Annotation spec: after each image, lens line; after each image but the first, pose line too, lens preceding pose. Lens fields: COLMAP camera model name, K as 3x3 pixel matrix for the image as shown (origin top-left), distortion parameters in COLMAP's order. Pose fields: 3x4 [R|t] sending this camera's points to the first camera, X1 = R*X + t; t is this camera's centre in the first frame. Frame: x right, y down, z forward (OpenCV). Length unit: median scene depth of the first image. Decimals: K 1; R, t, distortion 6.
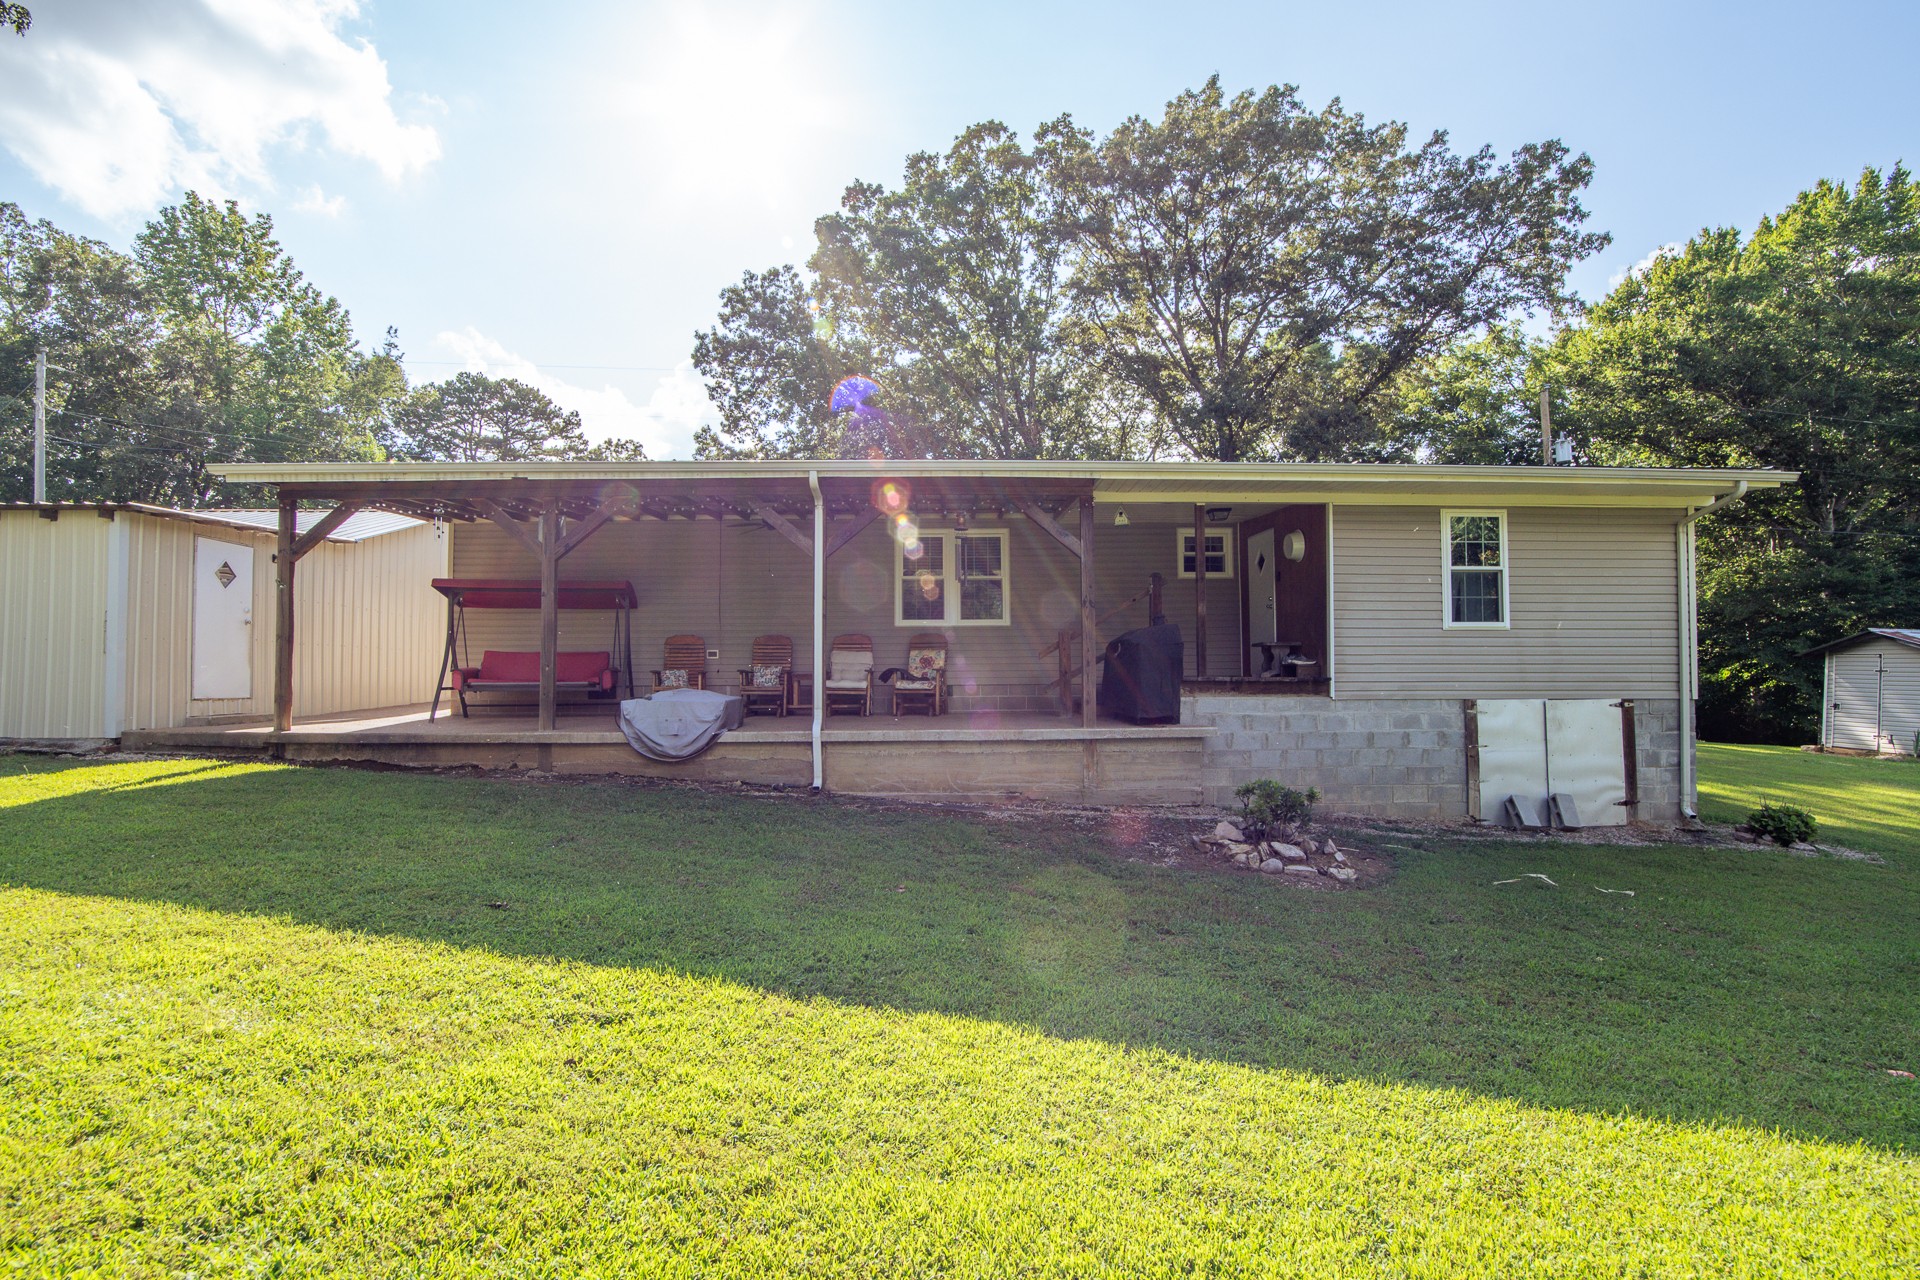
lens RADIAL K [[811.8, 0, 956.7], [0, 811.8, 634.9], [0, 0, 1]] dist [-0.023959, 0.002167]
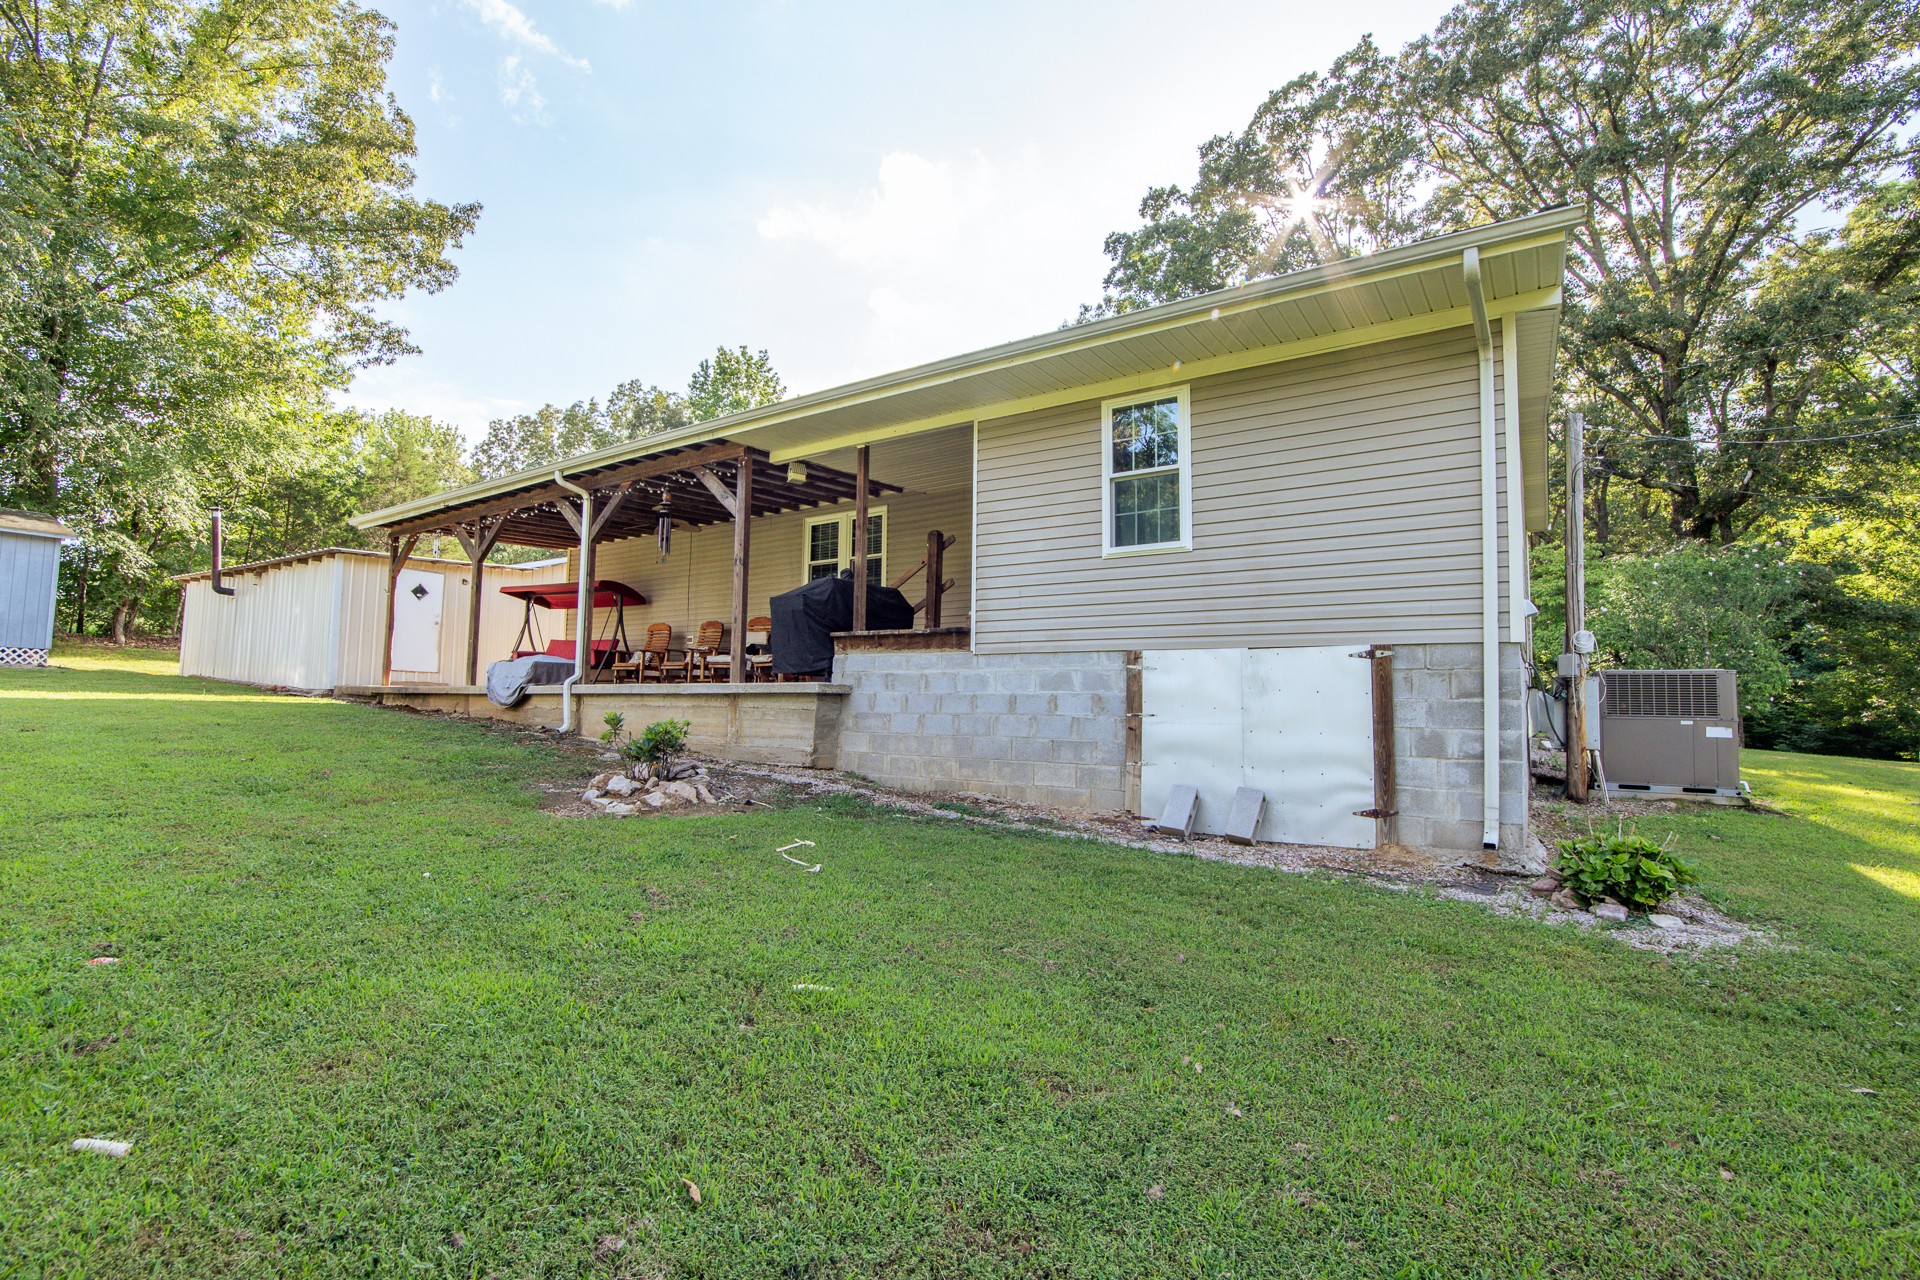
lens RADIAL K [[811.8, 0, 959.7], [0, 811.8, 630.5], [0, 0, 1]] dist [-0.023959, 0.002167]
pose [[0.836117, -0.034585, -0.547460, 0.907309], [0.010352, 0.998828, -0.047290, 0.095054], [0.548454, 0.033873, 0.835495, 0.299152]]
